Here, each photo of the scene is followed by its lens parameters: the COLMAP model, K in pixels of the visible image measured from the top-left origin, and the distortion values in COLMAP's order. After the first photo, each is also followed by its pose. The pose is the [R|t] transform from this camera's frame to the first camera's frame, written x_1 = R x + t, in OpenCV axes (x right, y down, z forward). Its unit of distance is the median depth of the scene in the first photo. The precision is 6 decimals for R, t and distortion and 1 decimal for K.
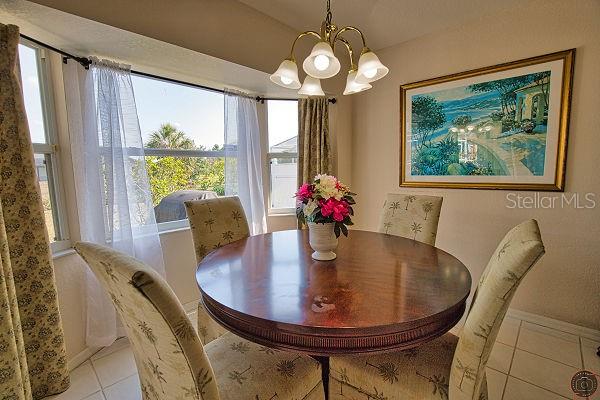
lens RADIAL K [[275.4, 0, 300.3], [0, 275.4, 199.7], [0, 0, 1]] dist [-0.024896, -0.000435]
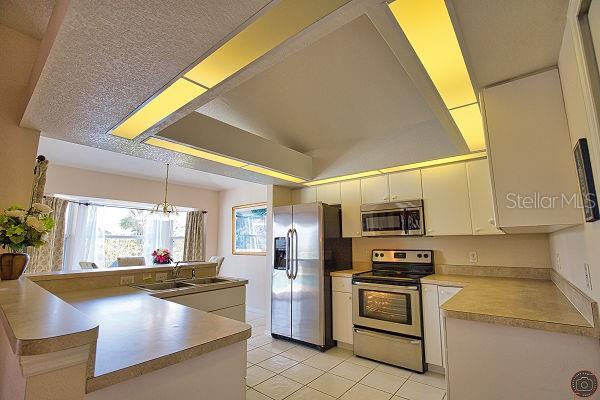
lens RADIAL K [[275.4, 0, 299.7], [0, 275.4, 203.2], [0, 0, 1]] dist [-0.024896, -0.000435]
pose [[0.997997, 0.022081, 0.059286, 0.771706], [-0.005640, 0.964433, -0.264267, 0.130477], [-0.063013, 0.263403, 0.962626, -1.156510]]
